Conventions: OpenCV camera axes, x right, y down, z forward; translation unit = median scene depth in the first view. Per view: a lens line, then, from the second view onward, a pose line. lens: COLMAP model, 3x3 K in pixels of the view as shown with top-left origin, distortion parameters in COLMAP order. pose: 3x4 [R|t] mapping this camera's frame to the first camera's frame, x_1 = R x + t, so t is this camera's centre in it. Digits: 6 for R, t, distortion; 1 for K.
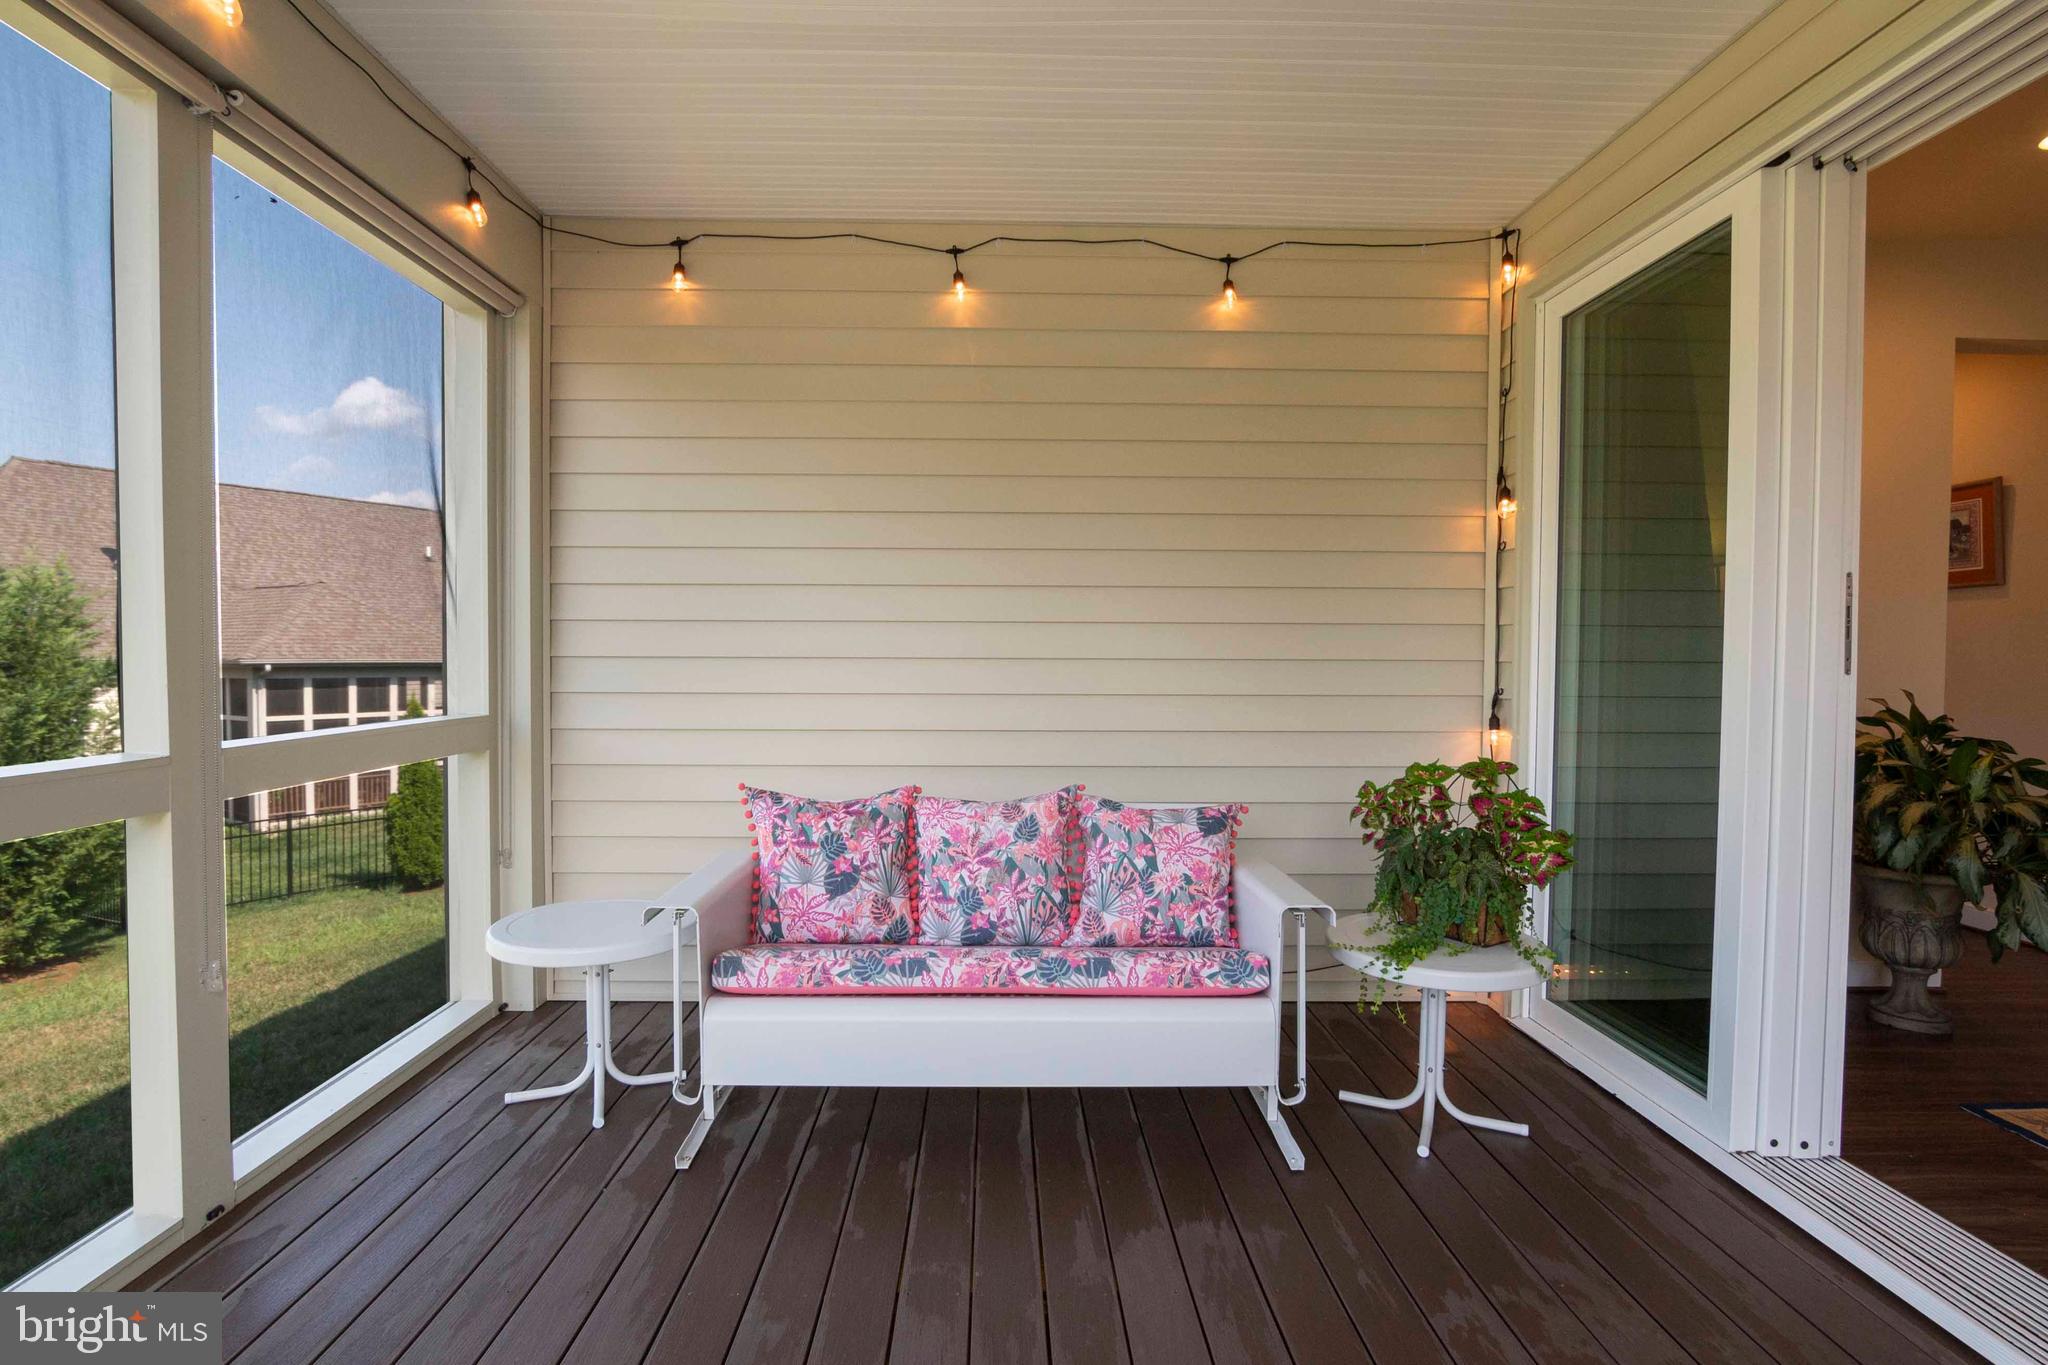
lens RADIAL K [[1011.2, 0, 1008.7], [0, 1011.2, 689.2], [0, 0, 1]] dist [-0.021180, 0.001690]
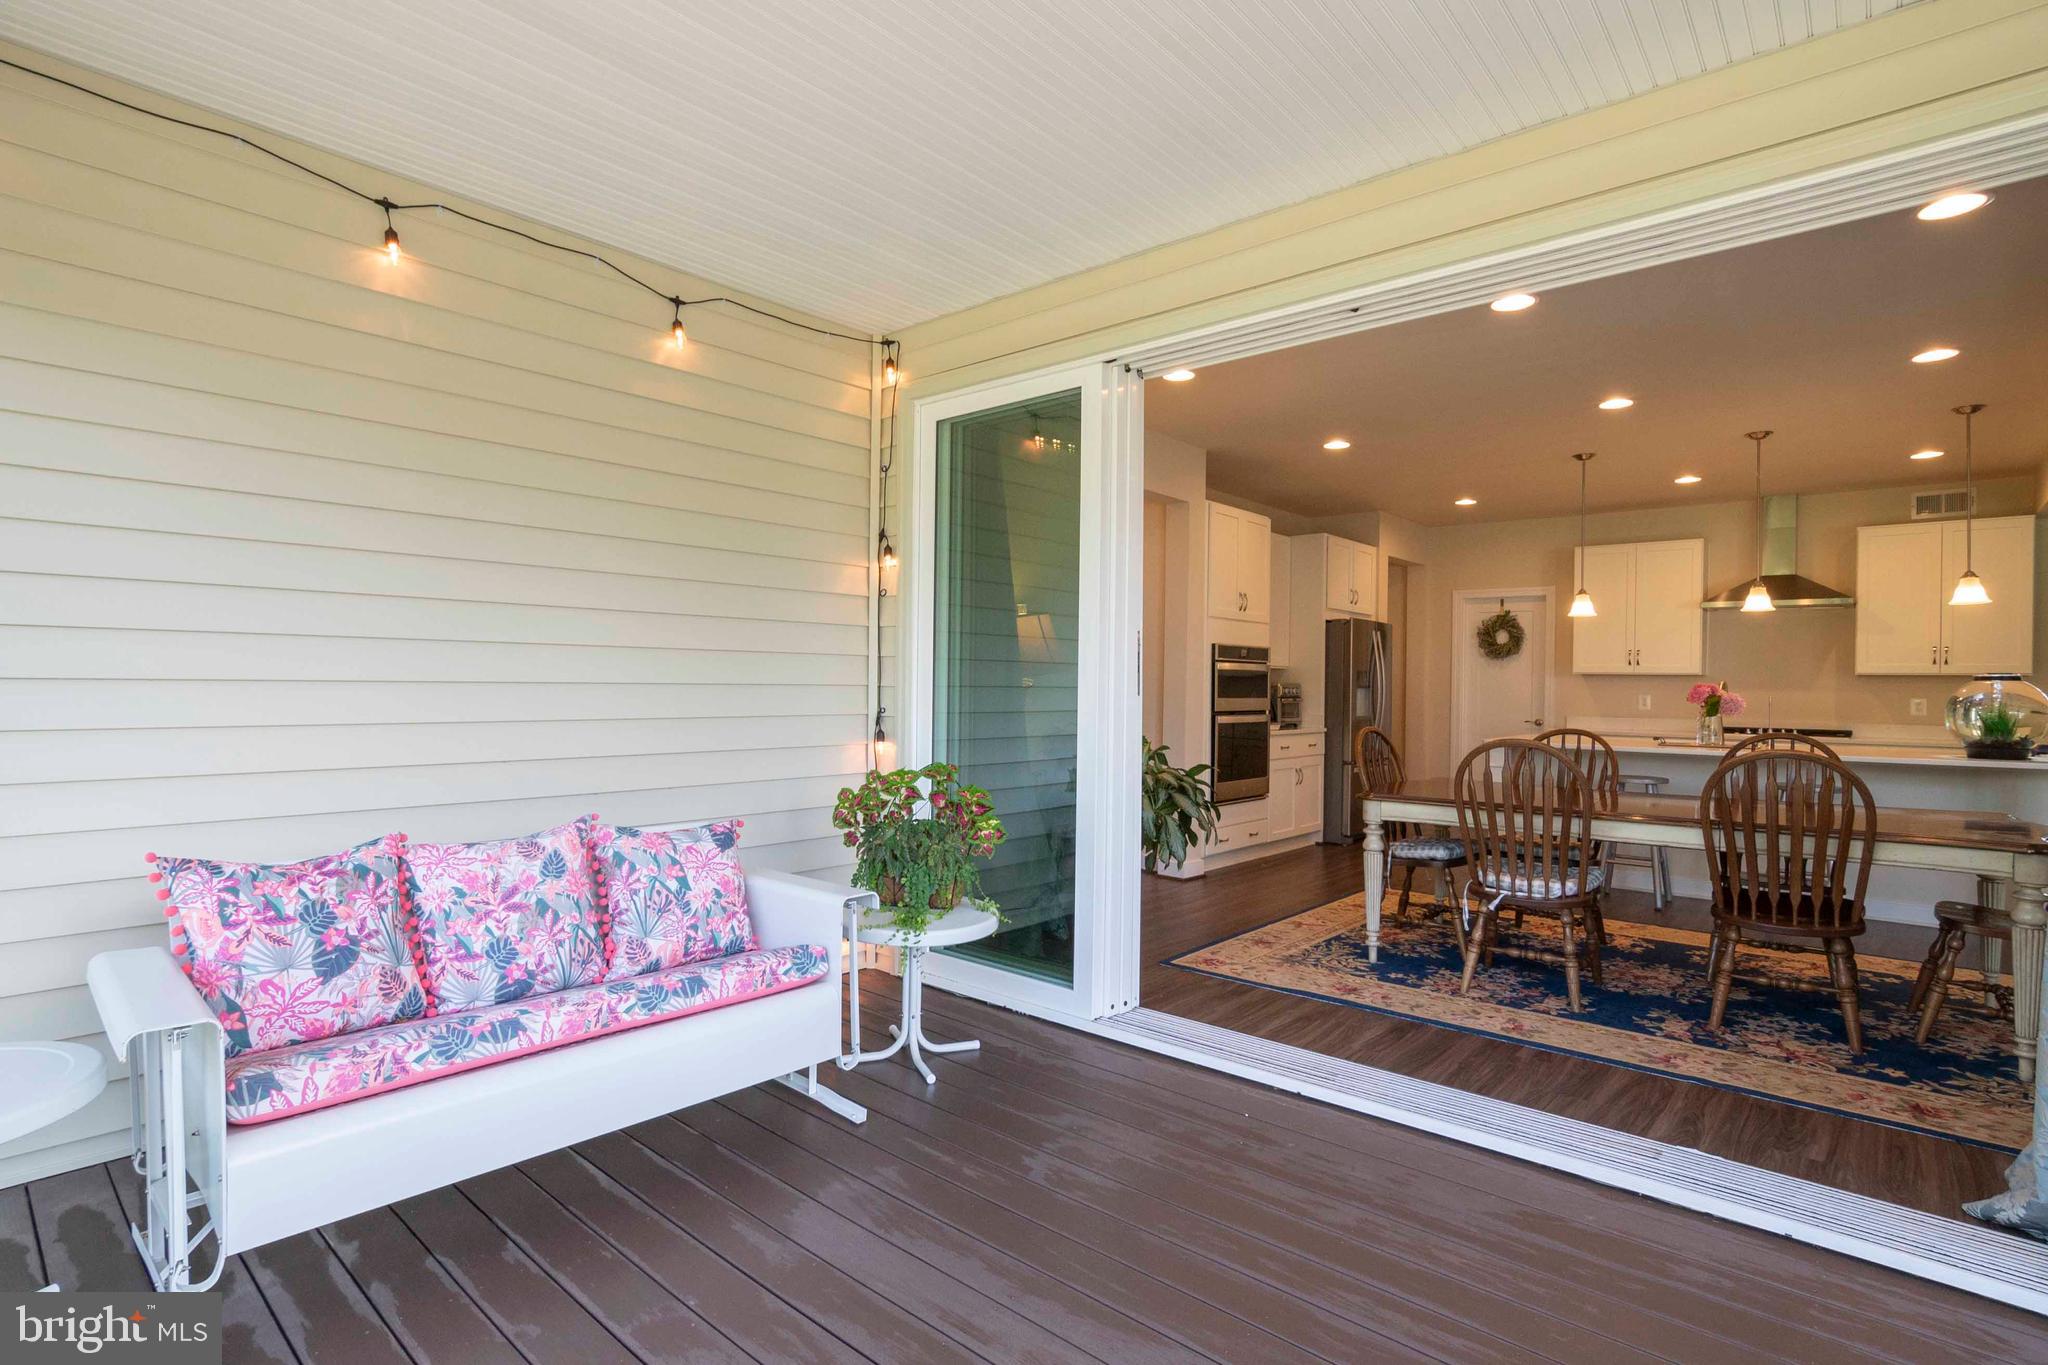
lens RADIAL K [[1010.4, 0, 1012.5], [0, 1010.4, 689.4], [0, 0, 1]] dist [-0.023467, 0.002692]
pose [[0.676613, -0.001065, 0.736338, -0.386348], [0.017226, 0.999748, -0.014383, -0.003628], [-0.736137, 0.022416, 0.676461, 0.058828]]
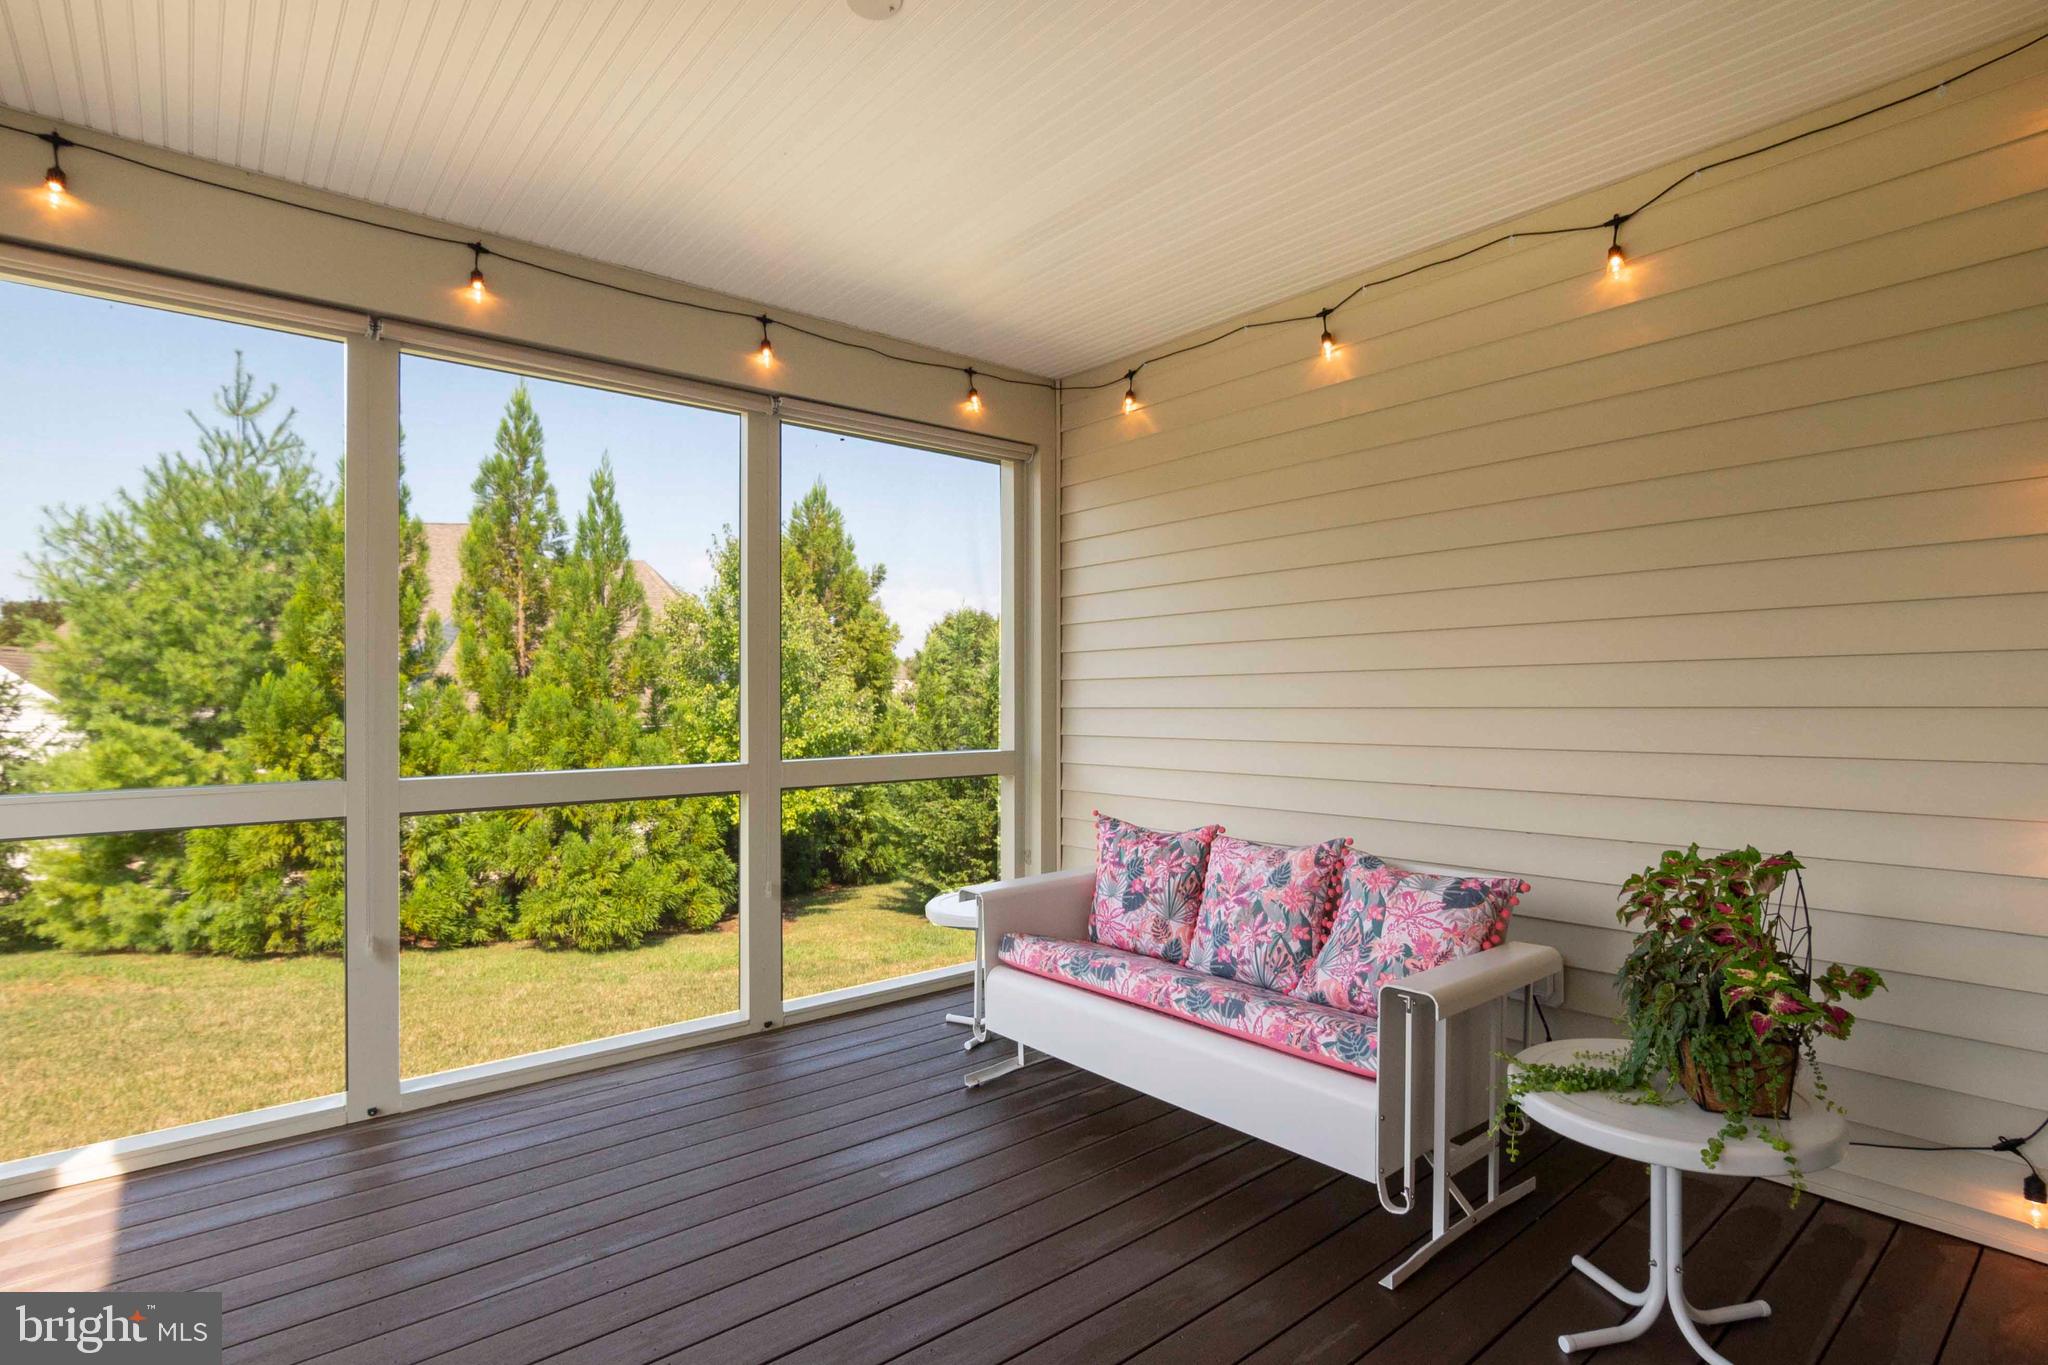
lens RADIAL K [[1011.2, 0, 1008.7], [0, 1011.2, 689.2], [0, 0, 1]] dist [-0.021180, 0.001690]
pose [[0.624515, -0.018520, -0.780793, 0.662385], [-0.017723, 0.999125, -0.037874, -0.006573], [0.780812, 0.037490, 0.623640, 0.145334]]
